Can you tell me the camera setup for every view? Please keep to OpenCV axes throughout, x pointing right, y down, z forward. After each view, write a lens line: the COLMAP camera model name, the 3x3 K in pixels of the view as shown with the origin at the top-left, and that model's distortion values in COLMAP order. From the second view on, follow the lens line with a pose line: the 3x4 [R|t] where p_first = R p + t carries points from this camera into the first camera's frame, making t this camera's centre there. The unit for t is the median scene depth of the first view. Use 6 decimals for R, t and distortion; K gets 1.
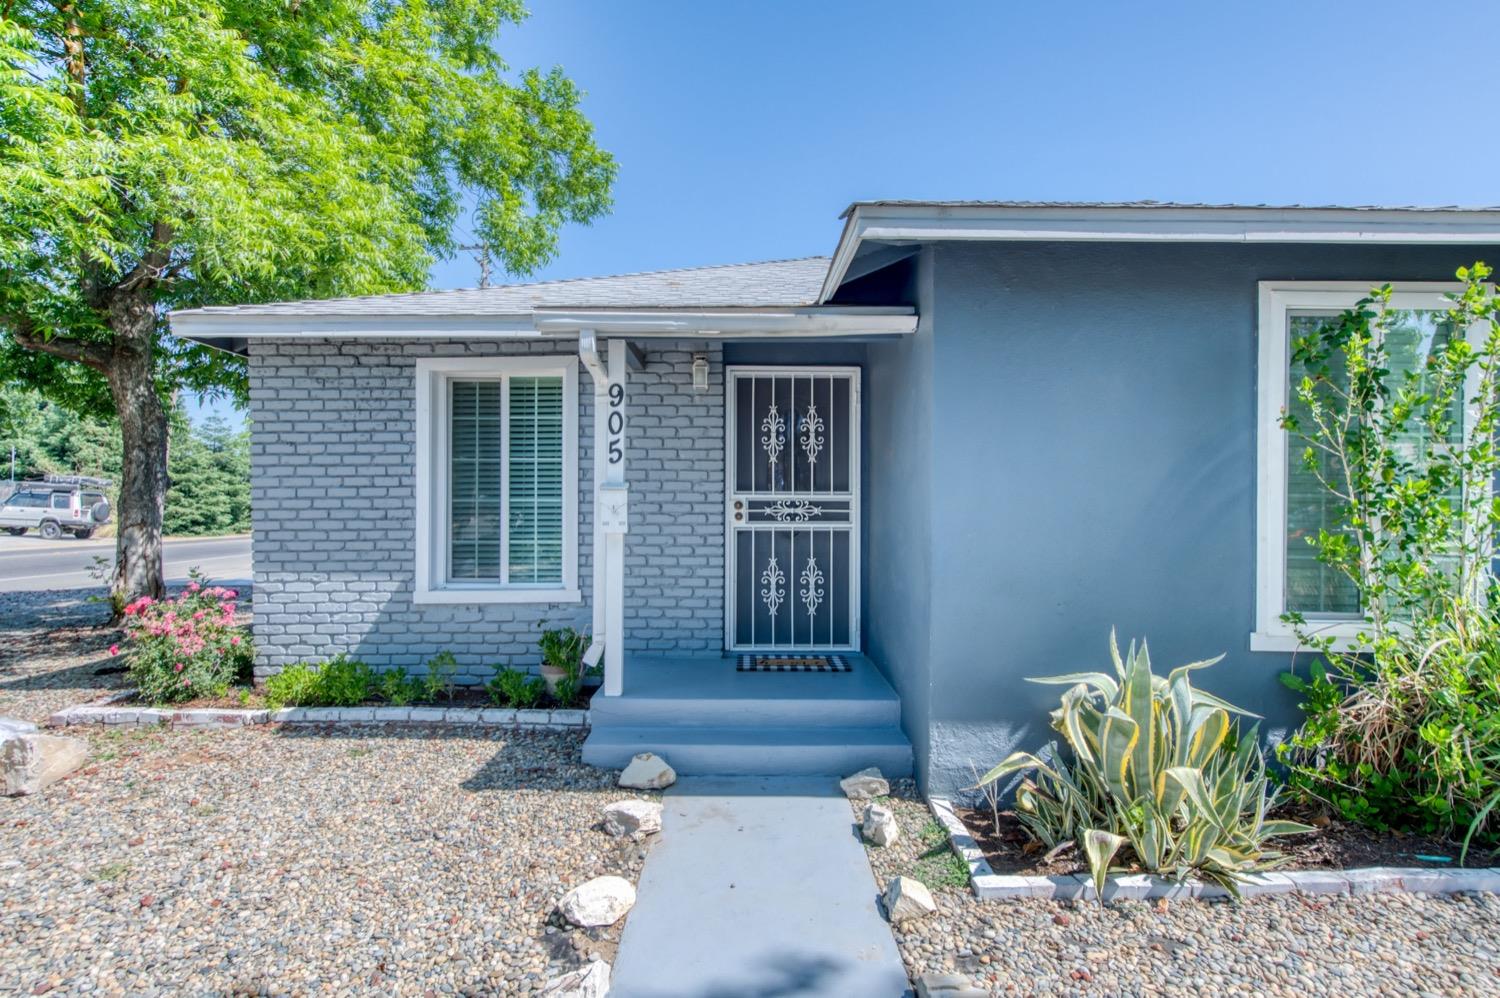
lens RADIAL K [[779.9, 0, 750.0], [0, 779.9, 499.0], [0, 0, 1]] dist [0.026395, 0.000440]
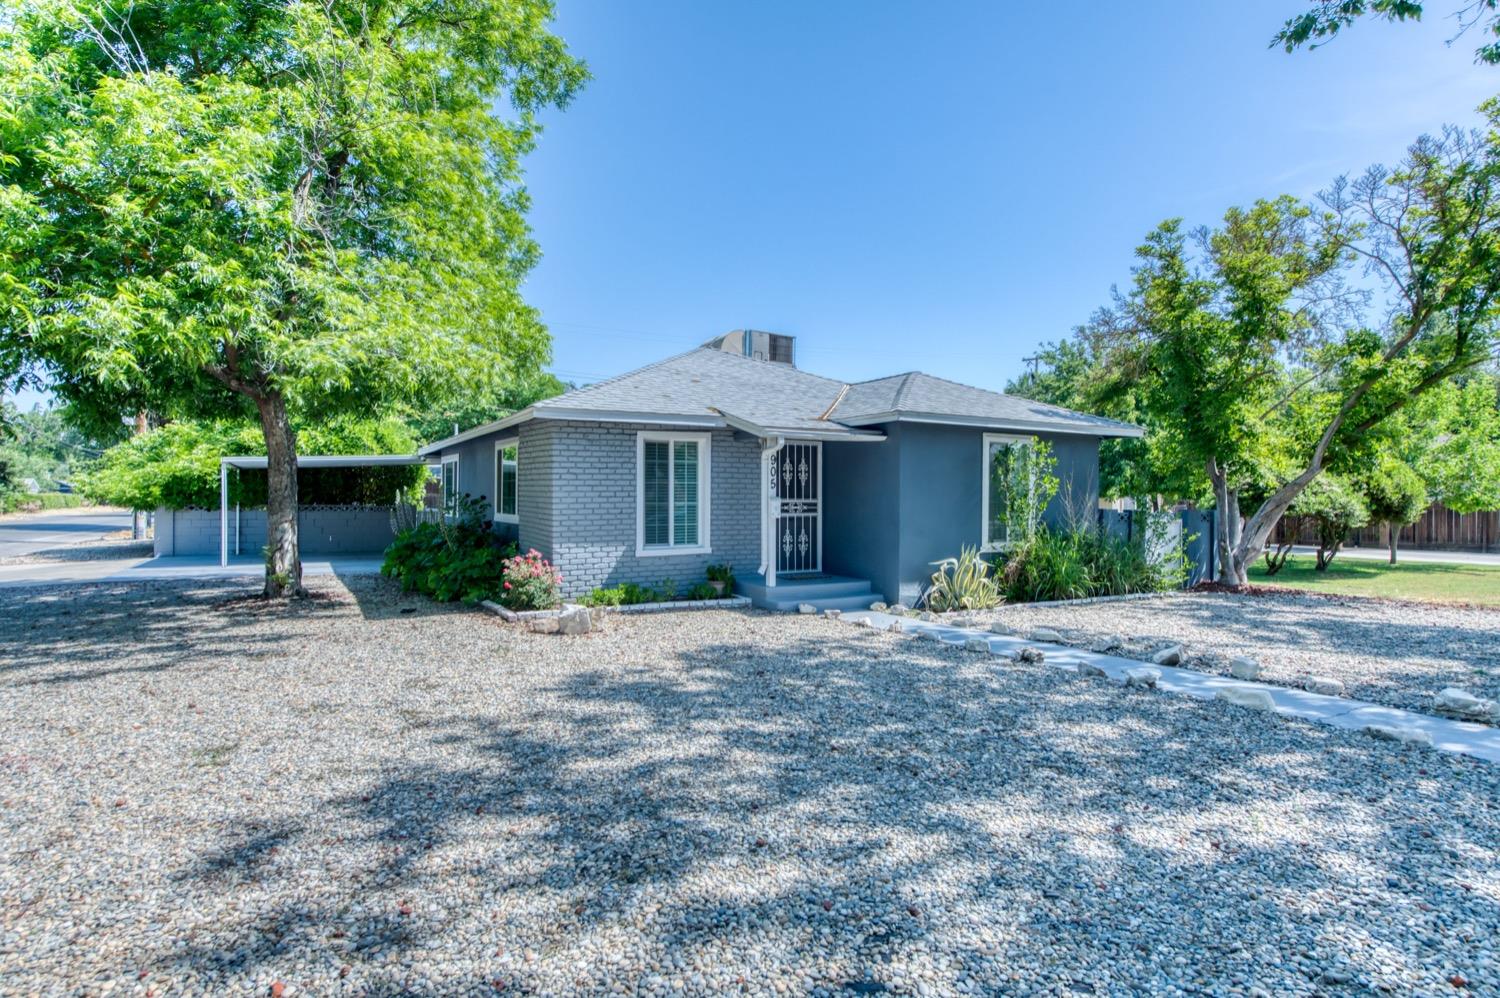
lens RADIAL K [[825.7, 0, 786.6], [0, 825.7, 506.2], [0, 0, 1]] dist [0.028854, 0.000104]
pose [[0.860014, -0.005991, 0.510235, -1.118438], [-0.001616, 0.999894, 0.014465, -0.021294], [-0.510268, -0.013265, 0.859913, -0.929444]]
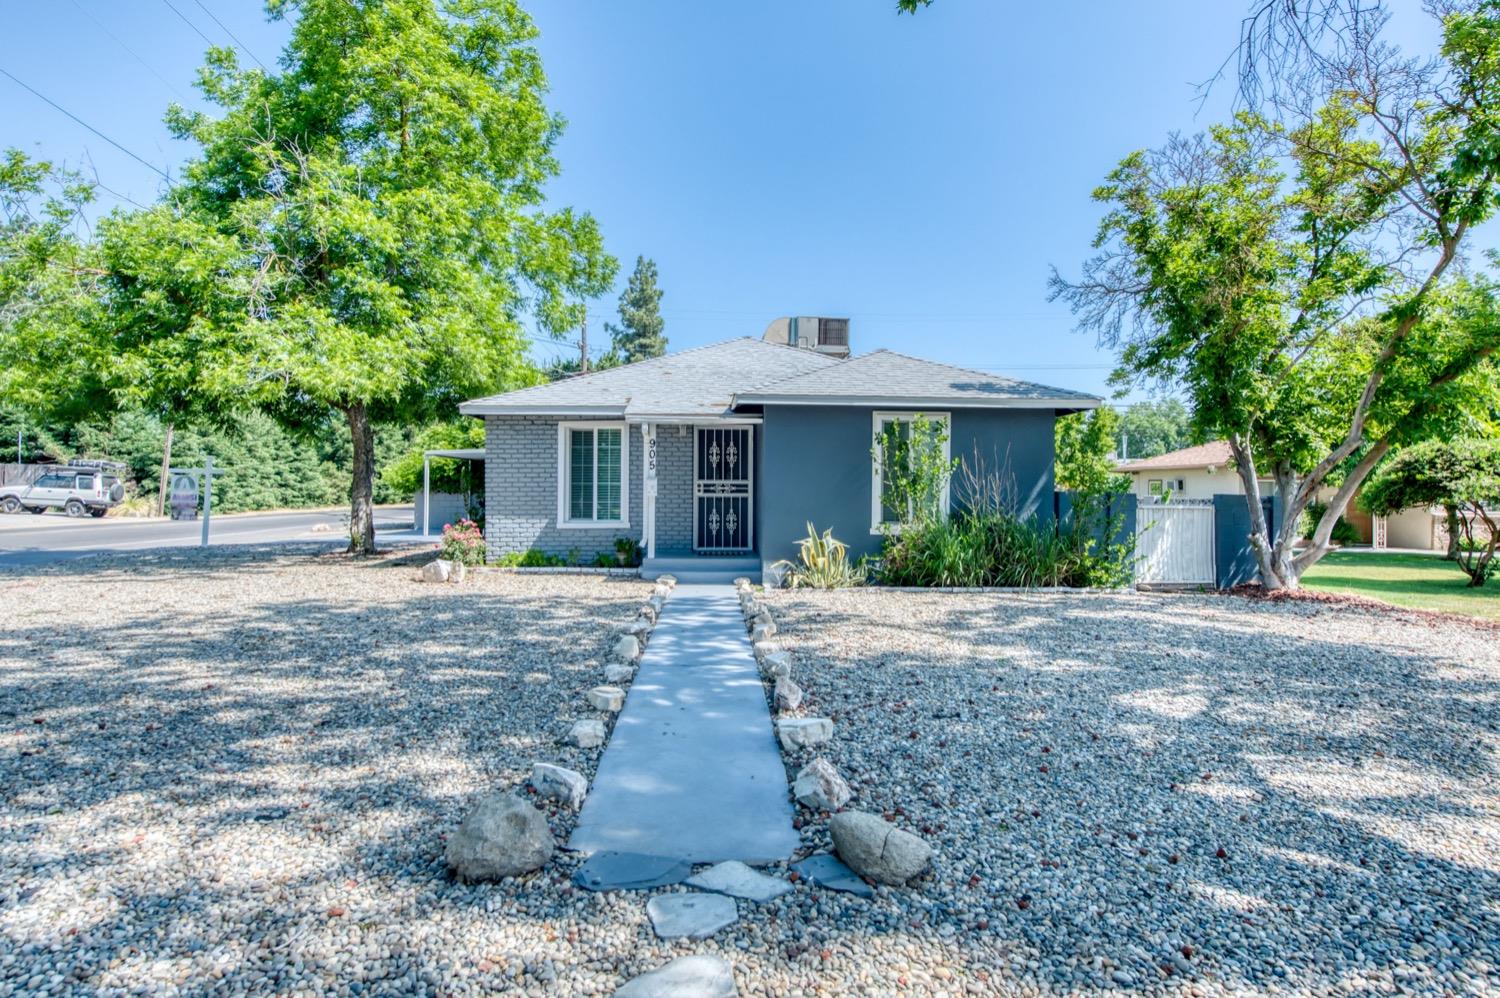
lens RADIAL K [[871.8, 0, 750.0], [0, 871.8, 499.0], [0, 0, 1]] dist [-0.000156, 0.000033]
pose [[0.999052, 0.001731, 0.043492, 0.022867], [-0.002569, 0.999812, 0.019207, -0.002686], [-0.043450, -0.019300, 0.998869, -1.528329]]
